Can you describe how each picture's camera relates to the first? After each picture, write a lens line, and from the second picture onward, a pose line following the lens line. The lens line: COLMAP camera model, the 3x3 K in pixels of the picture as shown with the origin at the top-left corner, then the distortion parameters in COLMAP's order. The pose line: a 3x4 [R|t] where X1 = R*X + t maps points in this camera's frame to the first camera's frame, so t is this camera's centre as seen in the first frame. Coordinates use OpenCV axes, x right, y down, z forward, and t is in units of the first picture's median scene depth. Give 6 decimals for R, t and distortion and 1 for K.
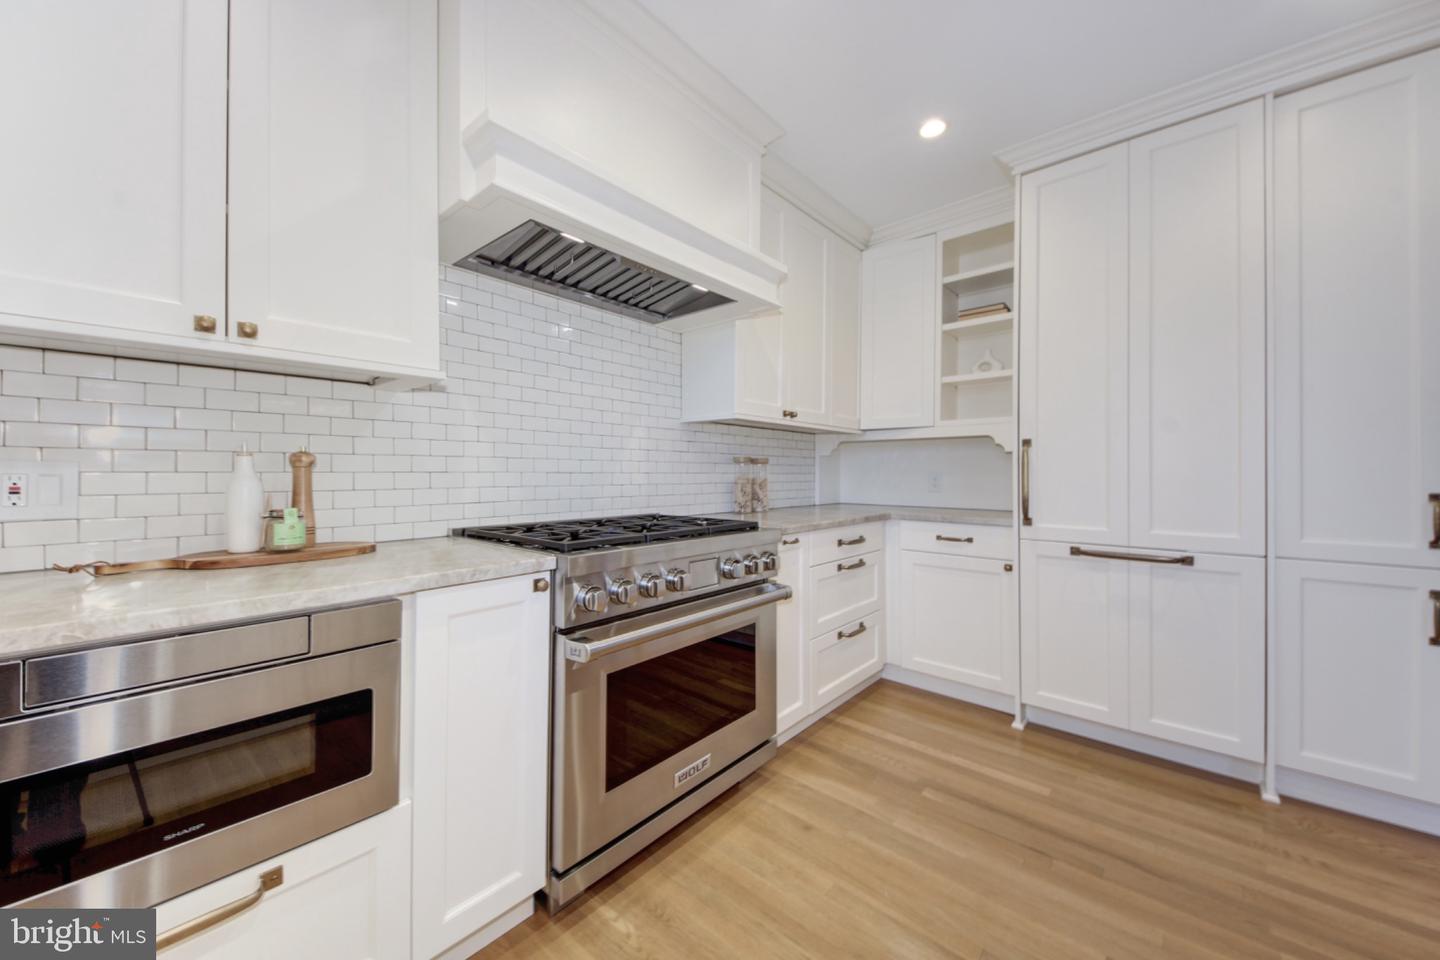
lens RADIAL K [[525.5, 0, 698.0], [0, 525.5, 470.7], [0, 0, 1]] dist [0.006127, -0.004964]
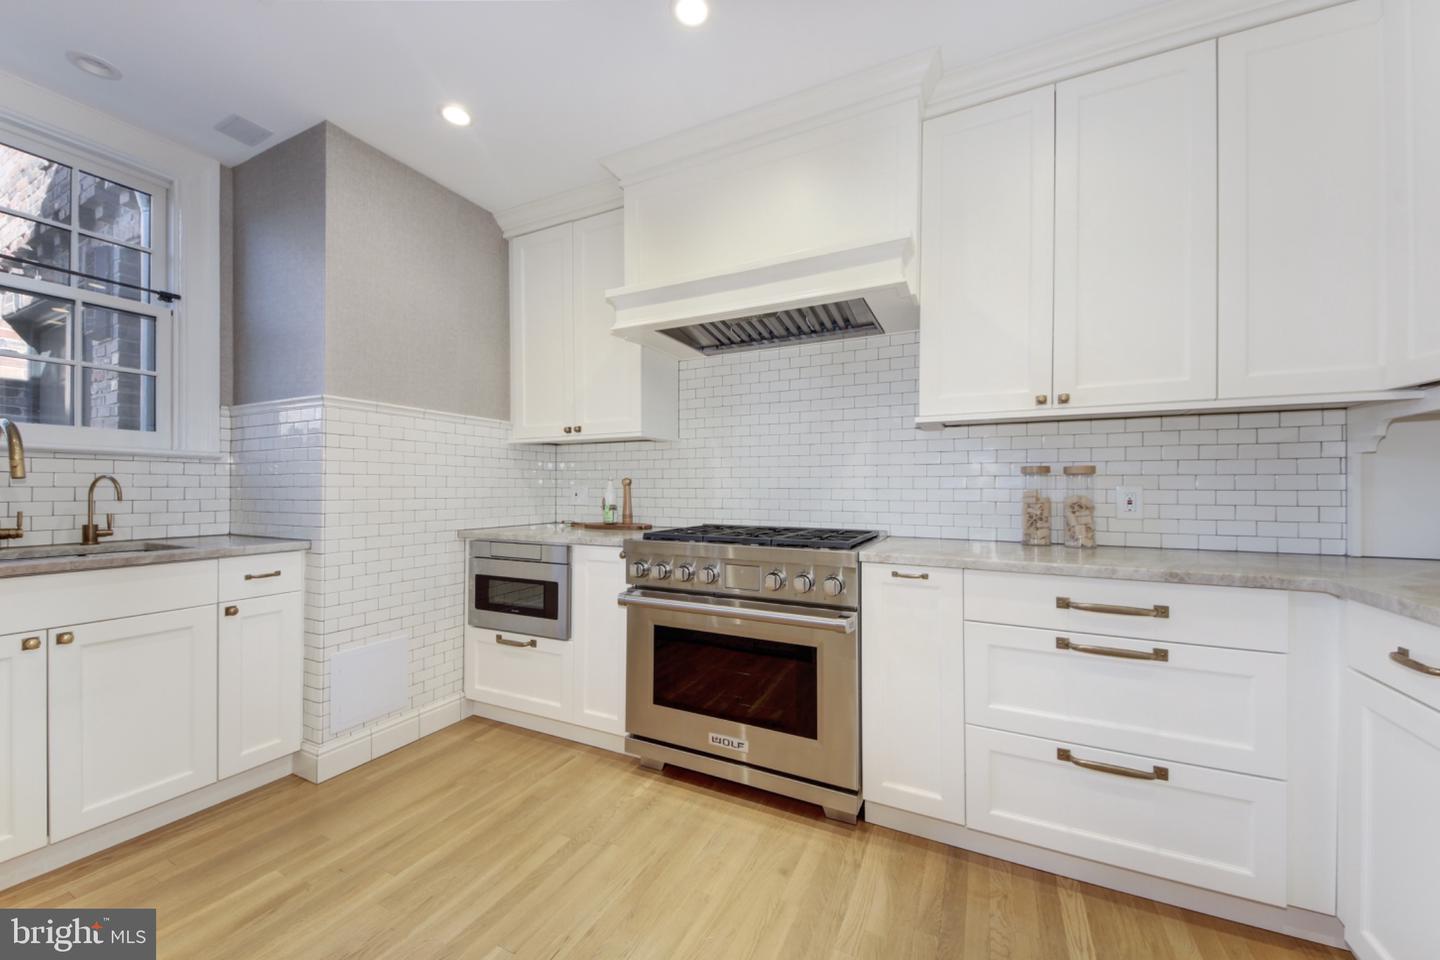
lens RADIAL K [[533.8, 0, 725.8], [0, 533.8, 481.7], [0, 0, 1]] dist [0.007213, -0.005476]
pose [[0.271429, -0.015413, -0.962335, 1.053114], [0.002878, 0.999880, -0.015203, 0.007384], [0.962454, 0.001357, 0.271441, 0.620091]]
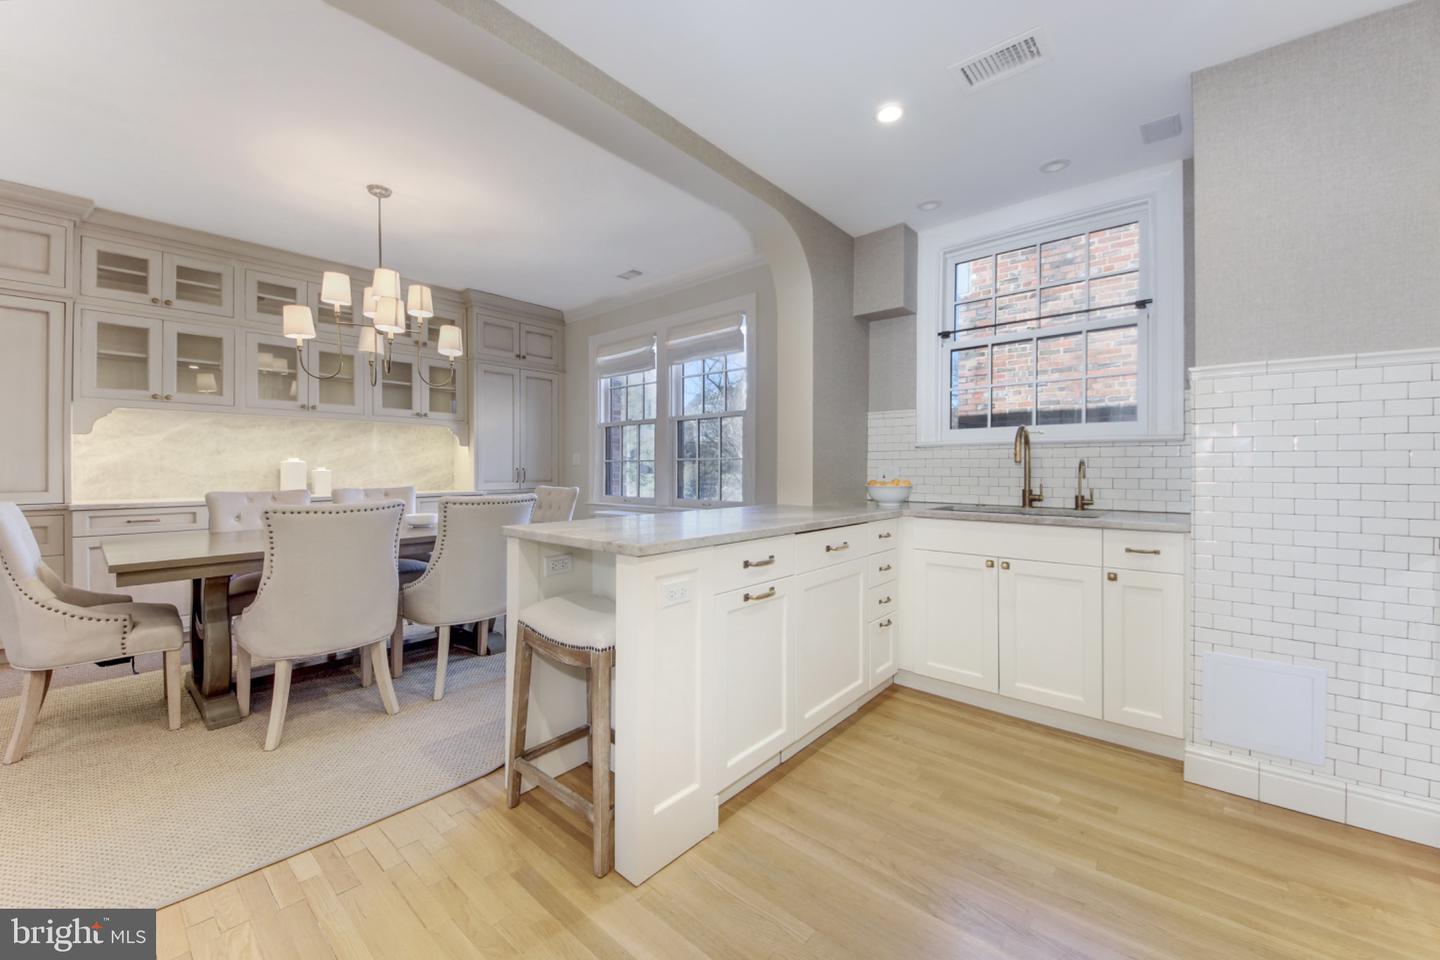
lens RADIAL K [[533.8, 0, 693.0], [0, 533.8, 464.8], [0, 0, 1]] dist [0.007213, -0.005476]
pose [[-0.999991, 0.001578, 0.003895, 0.706208], [0.001538, 0.999948, -0.010039, 0.002639], [-0.003911, -0.010033, -0.999942, 1.168559]]
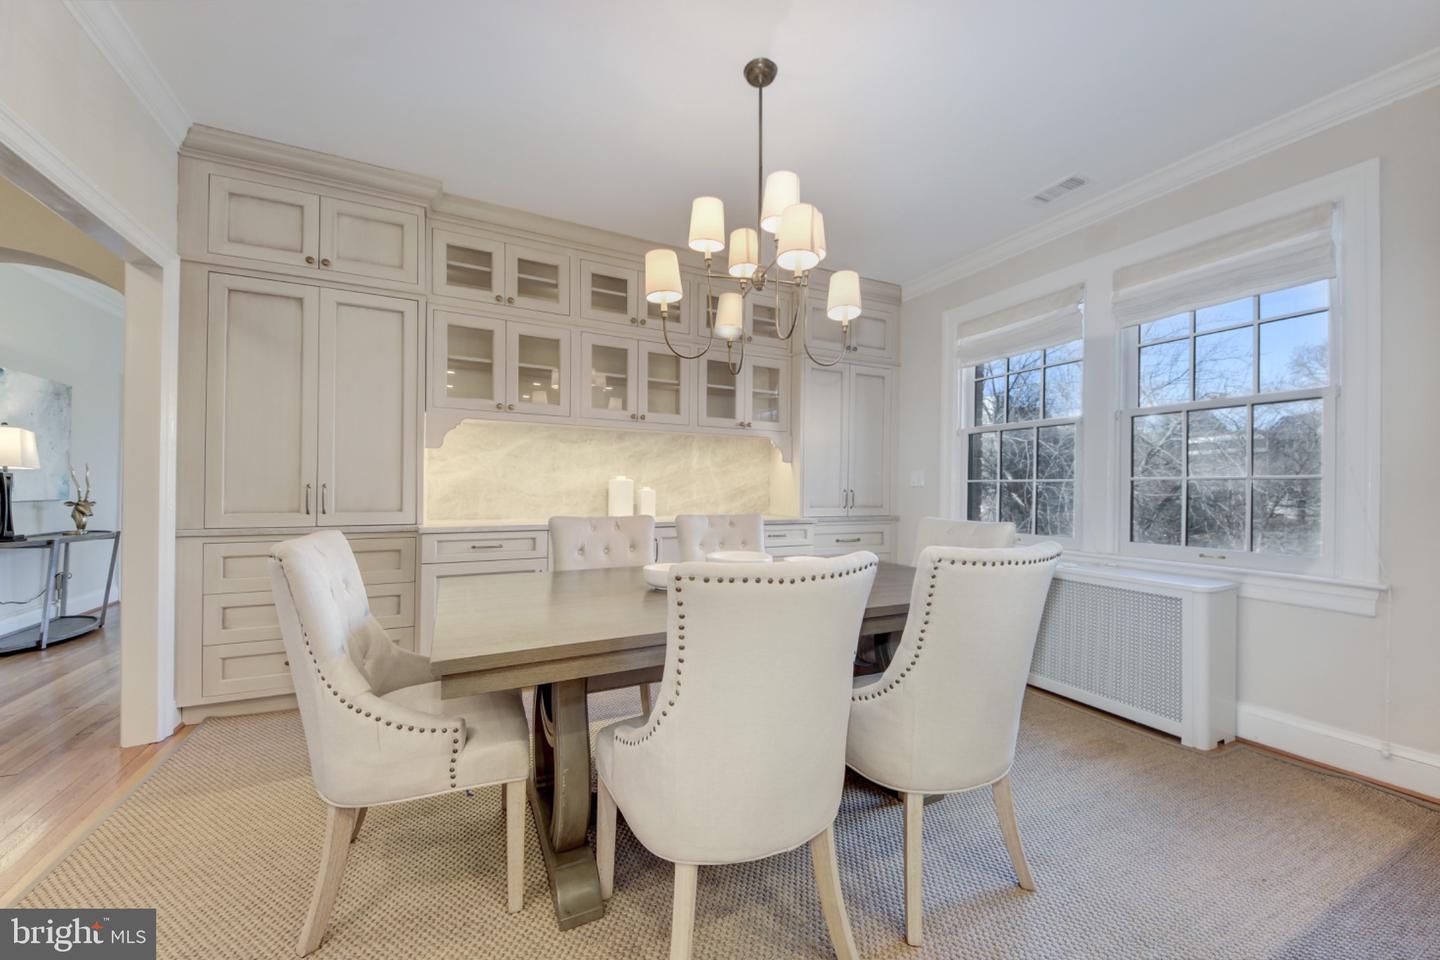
lens RADIAL K [[533.8, 0, 729.3], [0, 533.8, 488.4], [0, 0, 1]] dist [0.007213, -0.005476]
pose [[-0.925969, -0.006049, 0.377551, 1.384475], [-0.009620, 0.999925, -0.007573, 0.005599], [-0.377477, -0.010645, -0.925958, 0.491328]]
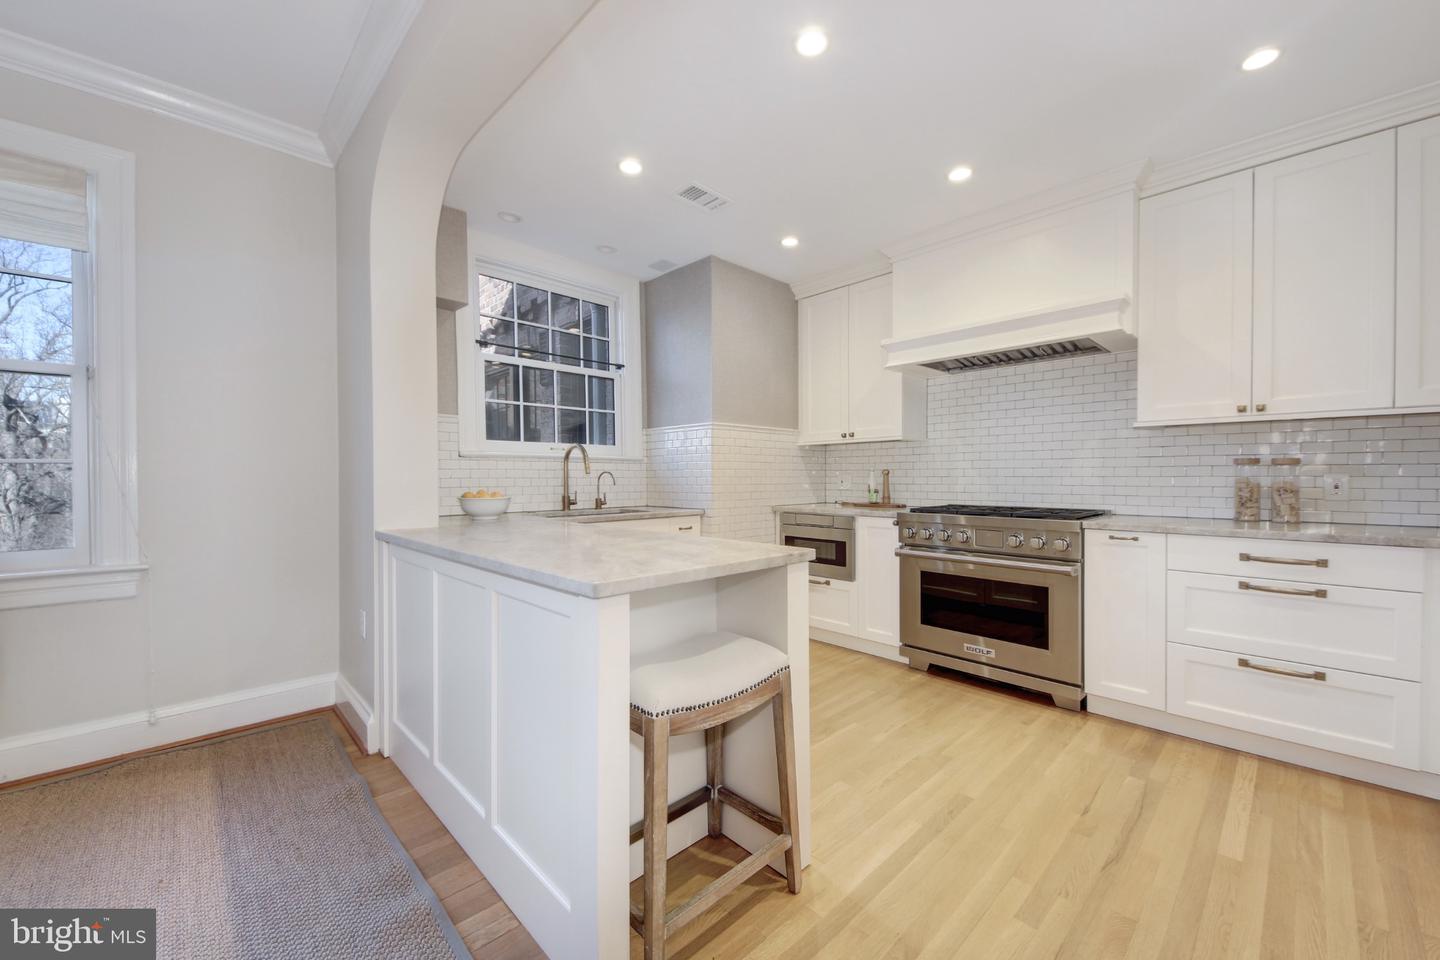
lens RADIAL K [[552.6, 0, 728.0], [0, 552.6, 482.1], [0, 0, 1]] dist [-0.004424, -0.004451]
pose [[-0.072281, 0.007643, -0.997355, 1.693789], [0.006983, 0.999950, 0.007157, 0.002568], [0.997360, -0.006447, -0.072331, 0.293826]]
